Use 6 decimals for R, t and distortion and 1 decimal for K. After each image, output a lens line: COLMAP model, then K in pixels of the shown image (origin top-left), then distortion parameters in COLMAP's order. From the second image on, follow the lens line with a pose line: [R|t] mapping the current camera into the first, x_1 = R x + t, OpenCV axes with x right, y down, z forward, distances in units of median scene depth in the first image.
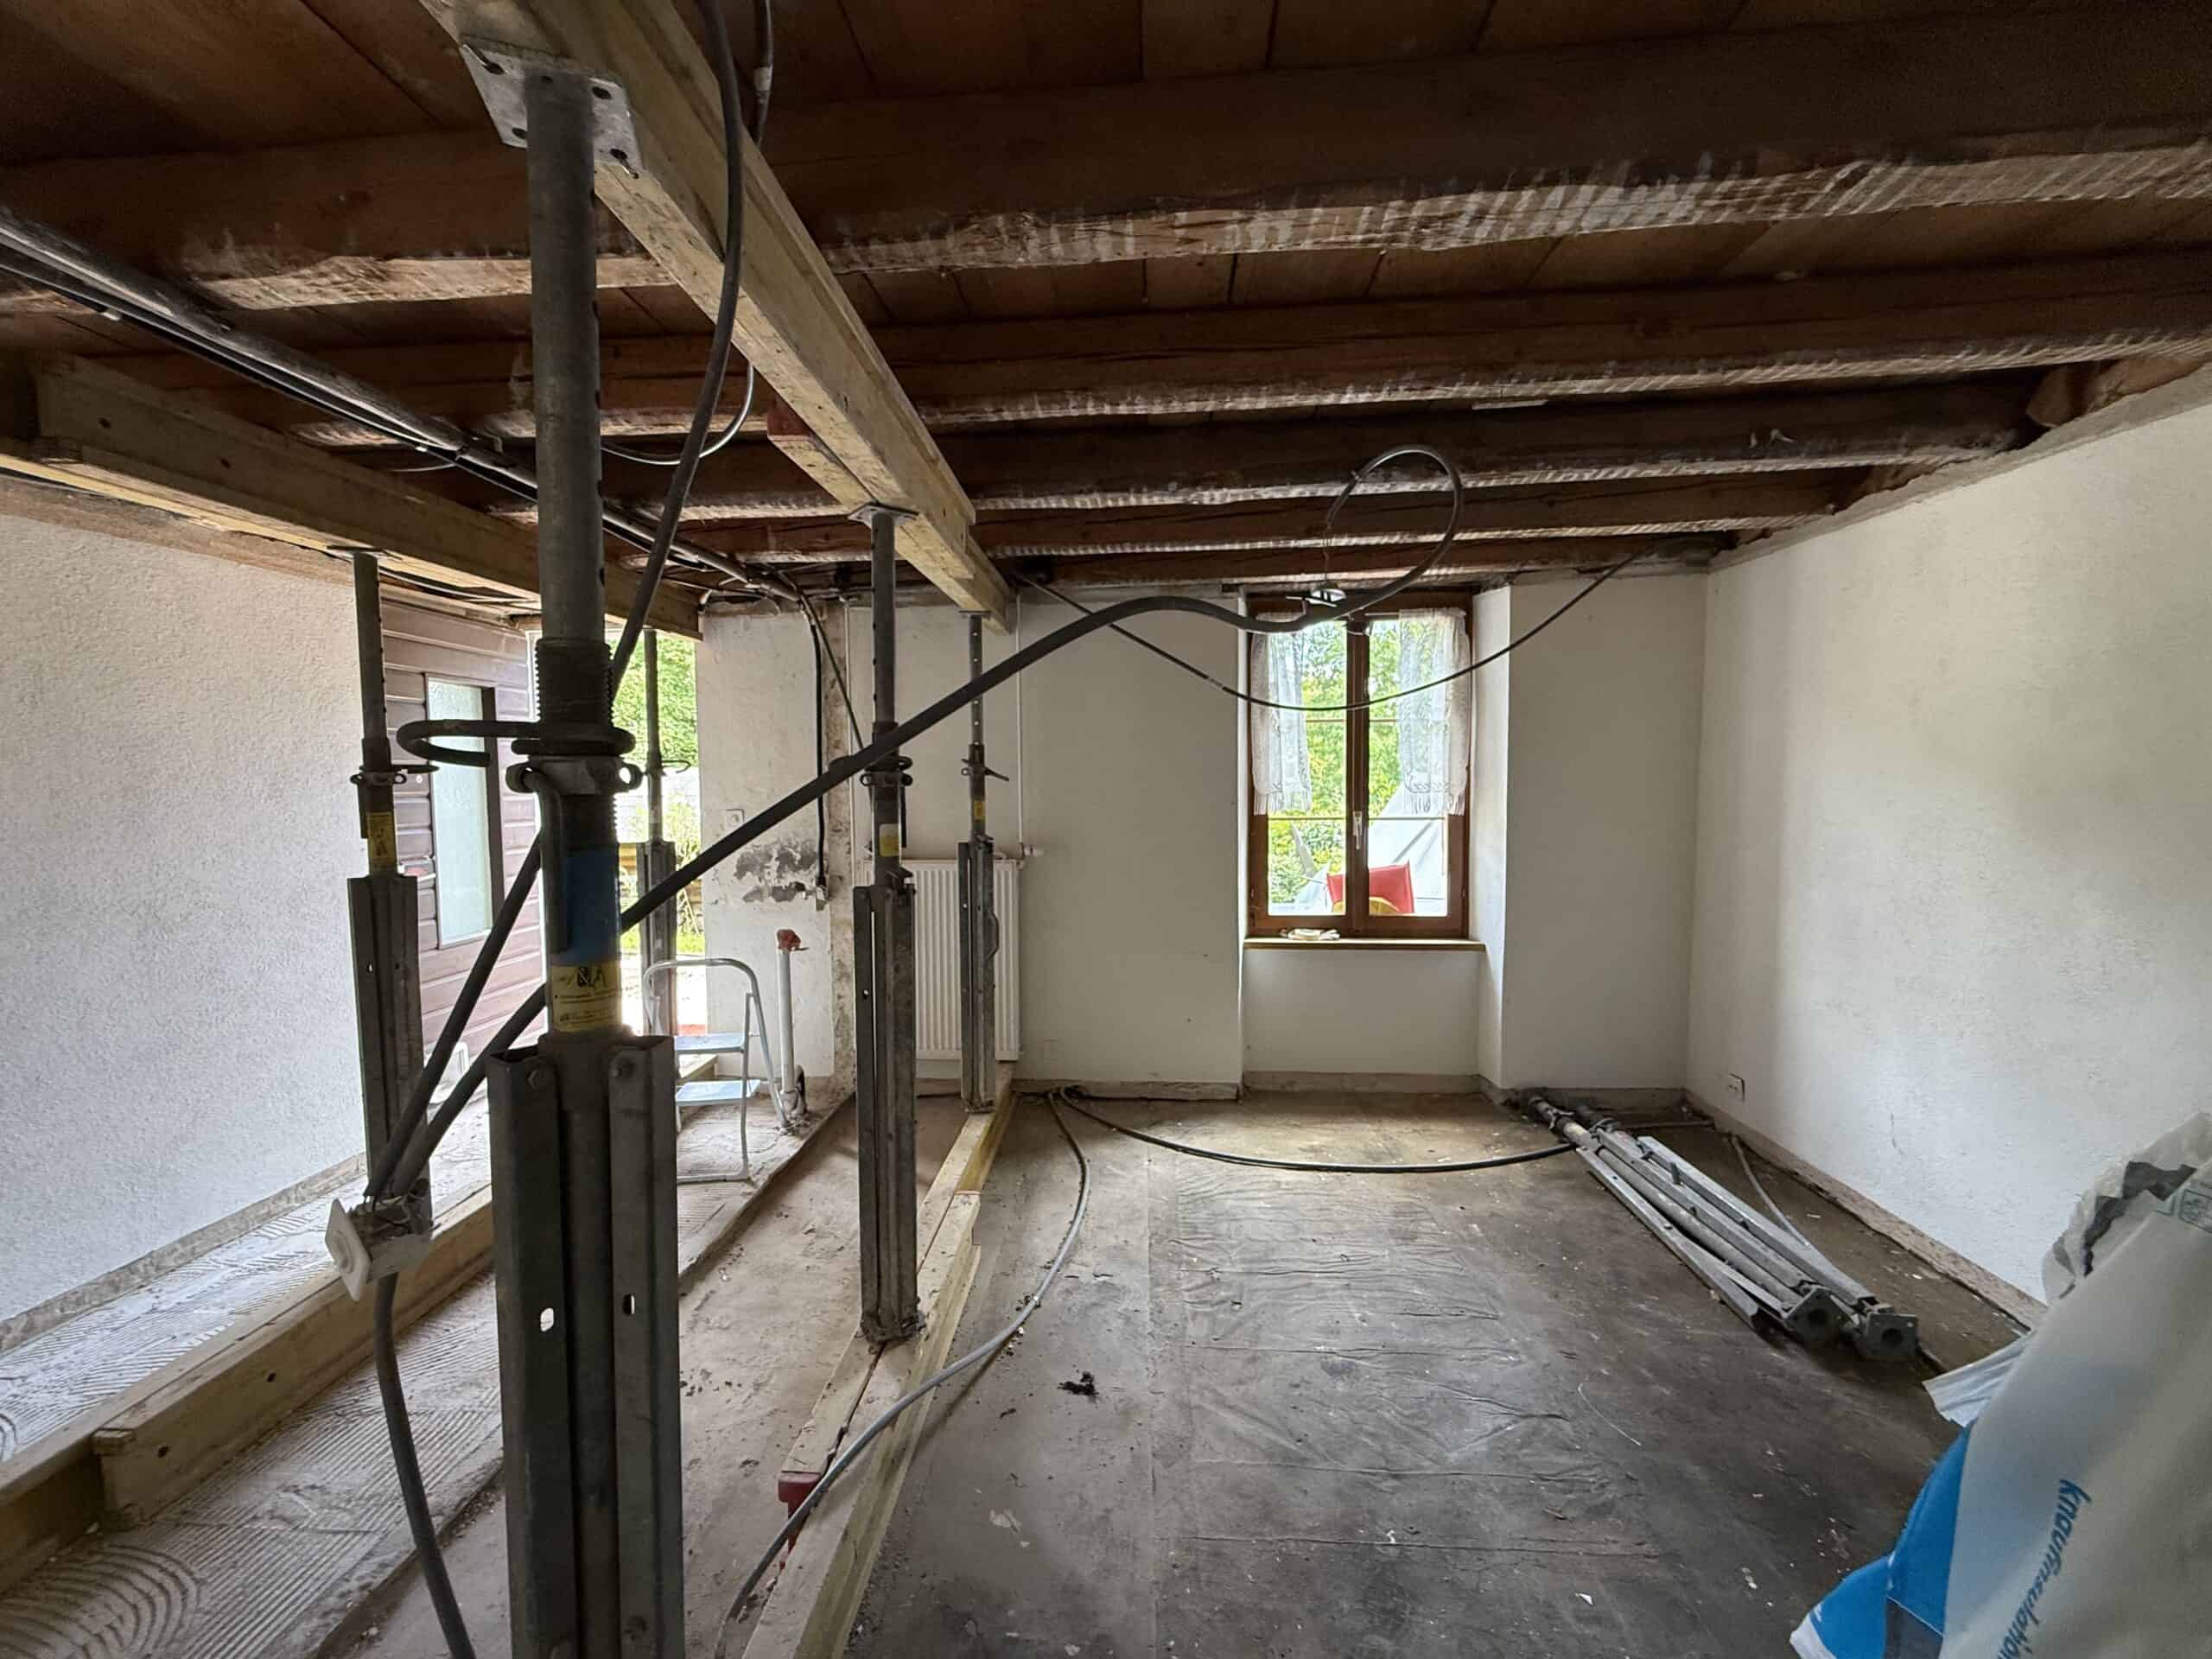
lens RADIAL K [[868.2, 0, 1053.1], [0, 868.2, 824.1], [0, 0, 1]] dist [0.001922, 0.000135]
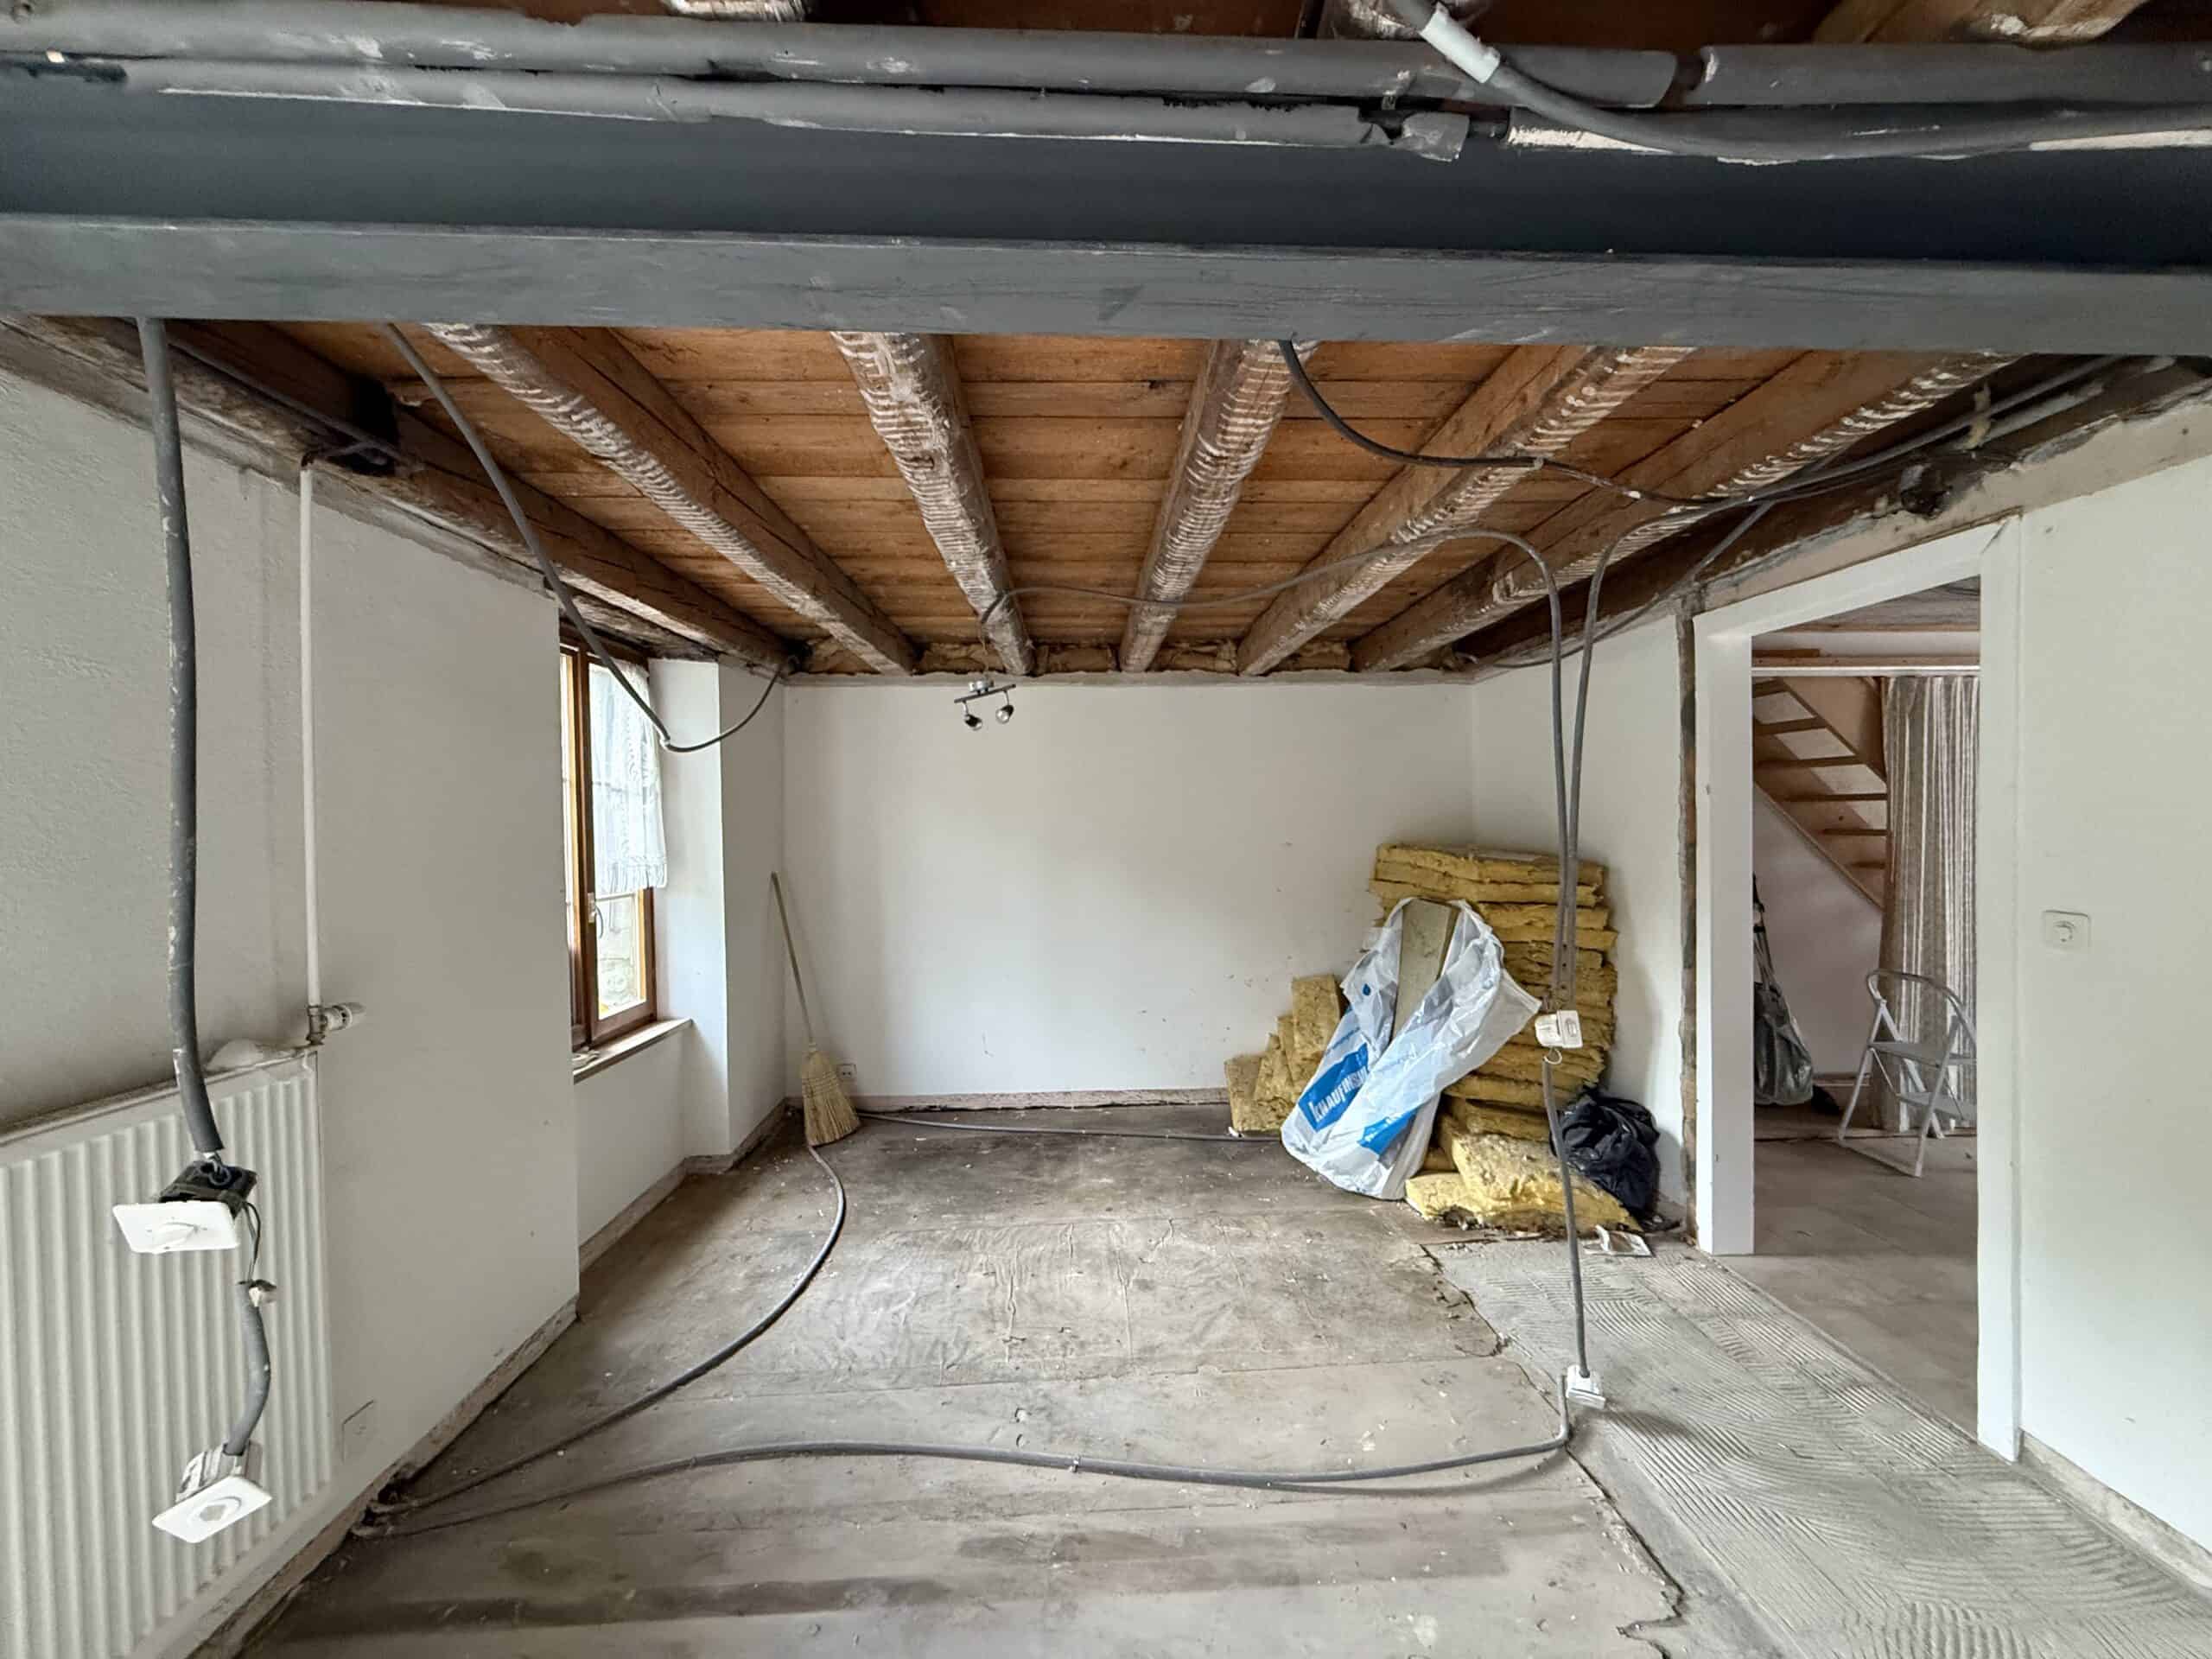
lens RADIAL K [[882.8, 0, 1138.5], [0, 882.8, 823.6], [0, 0, 1]] dist [0.002244, 0.000194]
pose [[-0.154934, 0.011517, 0.987858, -0.614081], [0.067830, 0.997696, -0.000994, -0.049044], [-0.985593, 0.066852, -0.155359, 0.705153]]
